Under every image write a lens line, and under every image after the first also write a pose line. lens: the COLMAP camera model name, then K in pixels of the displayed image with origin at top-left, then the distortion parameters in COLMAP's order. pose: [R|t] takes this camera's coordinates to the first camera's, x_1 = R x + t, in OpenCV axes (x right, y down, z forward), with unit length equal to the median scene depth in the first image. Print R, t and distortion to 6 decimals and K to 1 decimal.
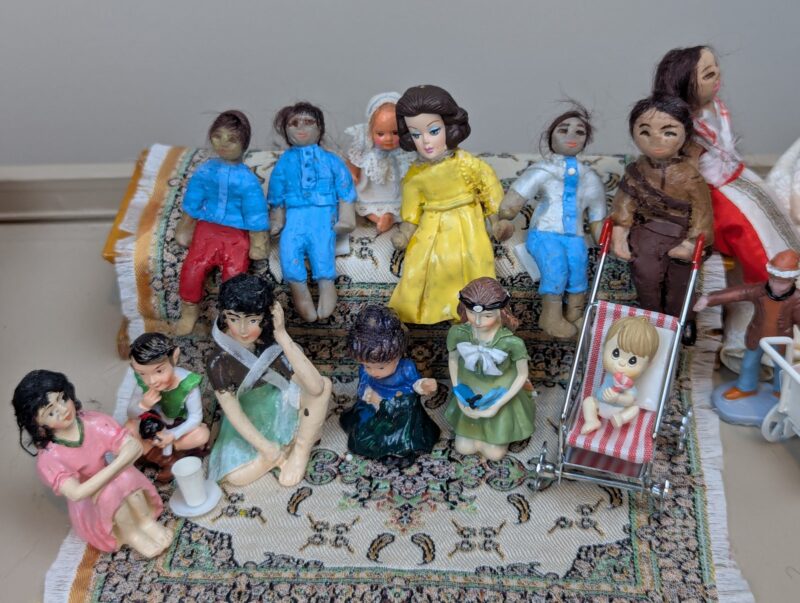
lens RADIAL K [[1455.6, 0, 401.3], [0, 1455.6, 300.6], [0, 0, 1]] dist [0.119623, 0.000000]
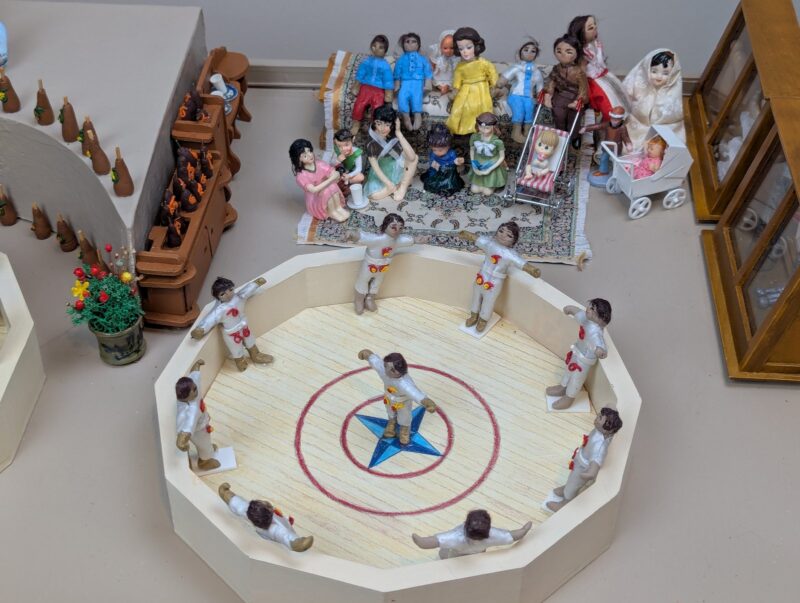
lens RADIAL K [[1455.6, 0, 394.2], [0, 1455.6, 322.4], [0, 0, 1]] dist [0.119623, 0.000000]
pose [[0.998073, 0.052692, -0.032780, 0.002980], [-0.051141, 0.997609, 0.046481, 0.211781], [0.035151, -0.044715, 0.998381, -1.305963]]
